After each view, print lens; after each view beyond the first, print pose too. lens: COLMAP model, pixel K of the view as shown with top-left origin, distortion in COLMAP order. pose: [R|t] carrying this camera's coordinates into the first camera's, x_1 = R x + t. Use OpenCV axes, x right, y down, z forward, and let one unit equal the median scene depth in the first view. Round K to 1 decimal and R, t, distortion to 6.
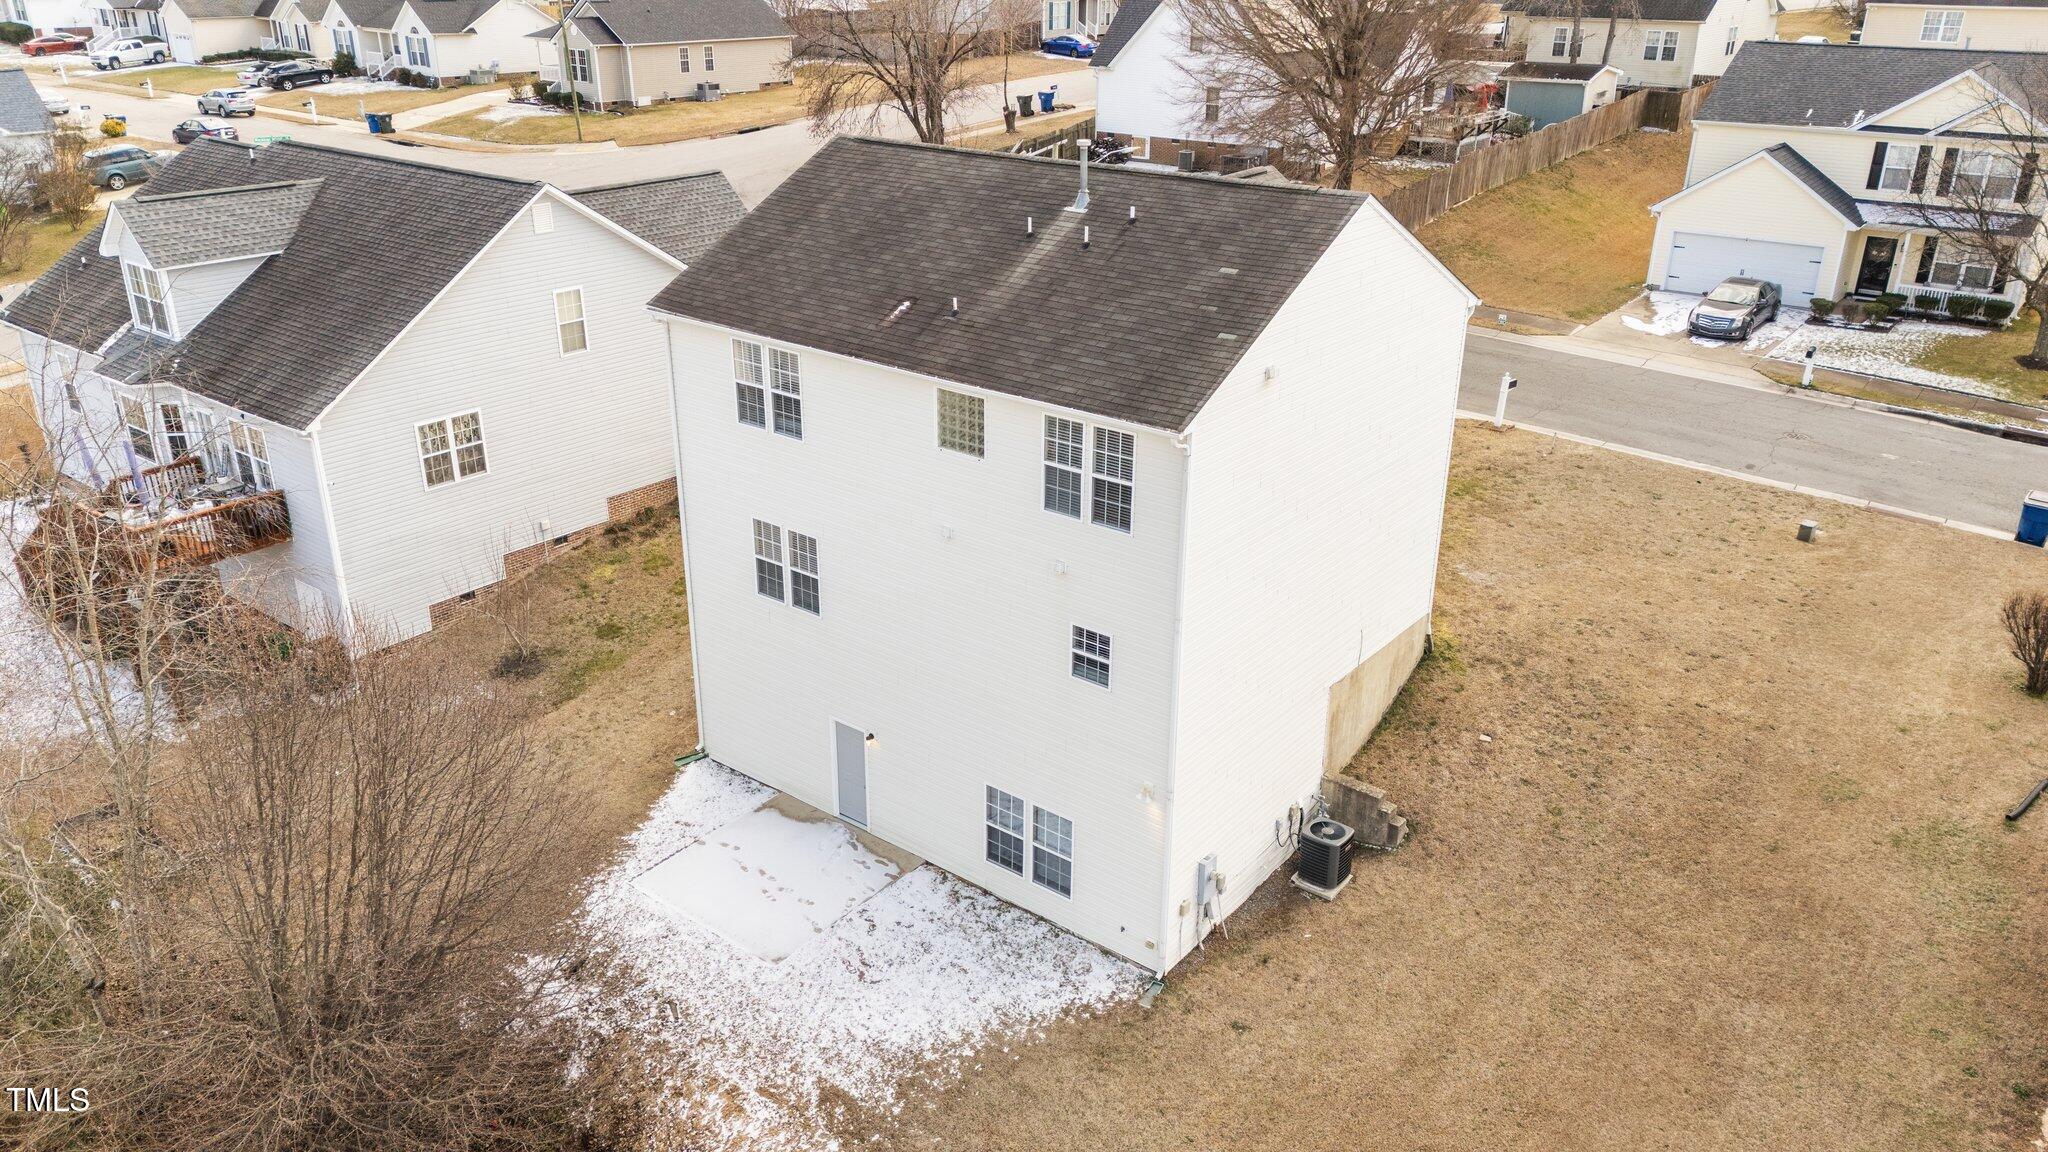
lens RADIAL K [[1492.5, 0, 1024.3], [0, 1492.5, 584.0], [0, 0, 1]] dist [0.082595, -0.090891]
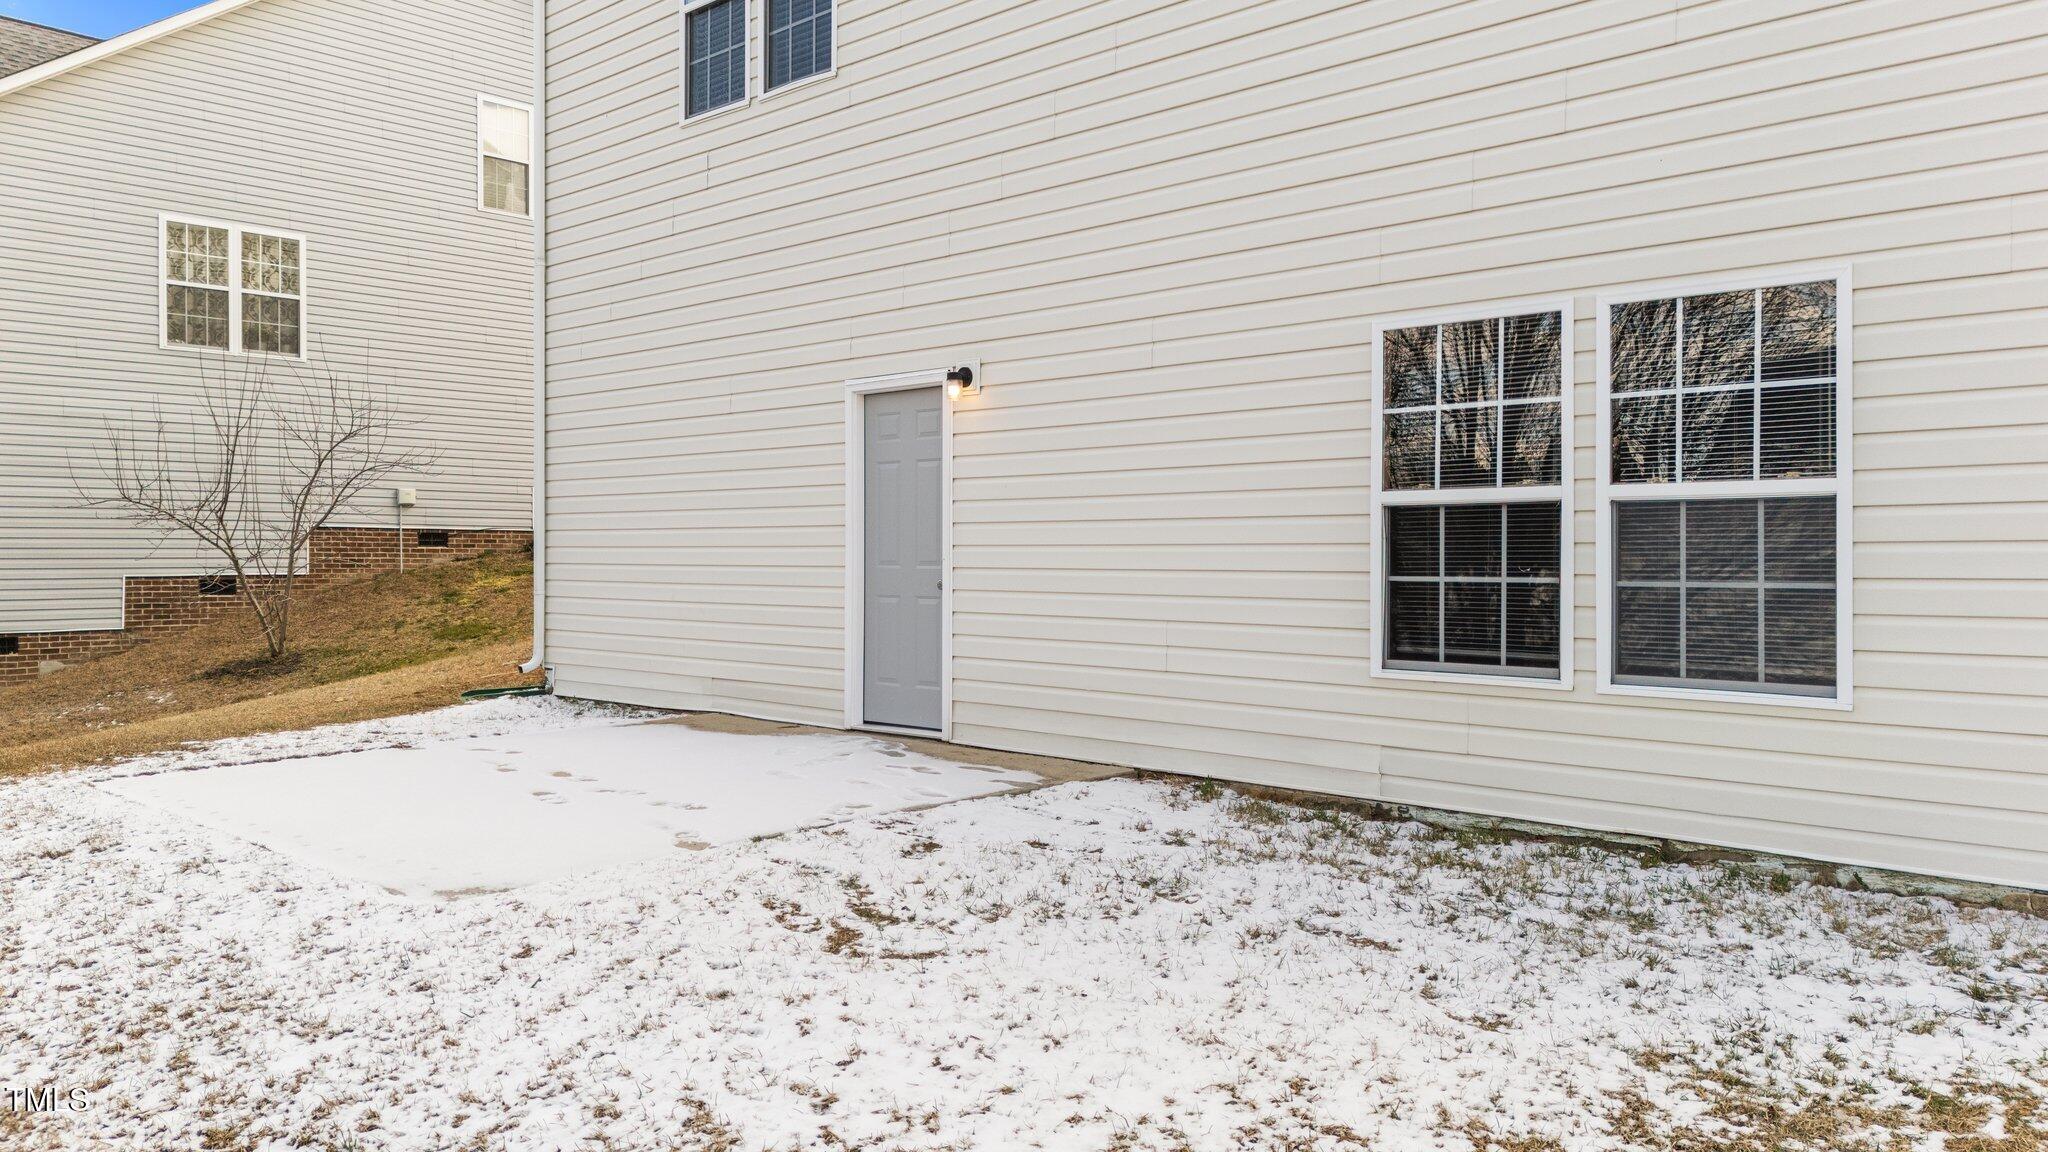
lens RADIAL K [[1492.5, 0, 1024.3], [0, 1492.5, 584.0], [0, 0, 1]] dist [0.082595, -0.090891]
pose [[0.995652, 0.000754, -0.093151, -0.060542], [-0.036315, 0.923992, -0.380685, 0.262831], [0.085784, 0.382412, 0.920001, 0.727330]]
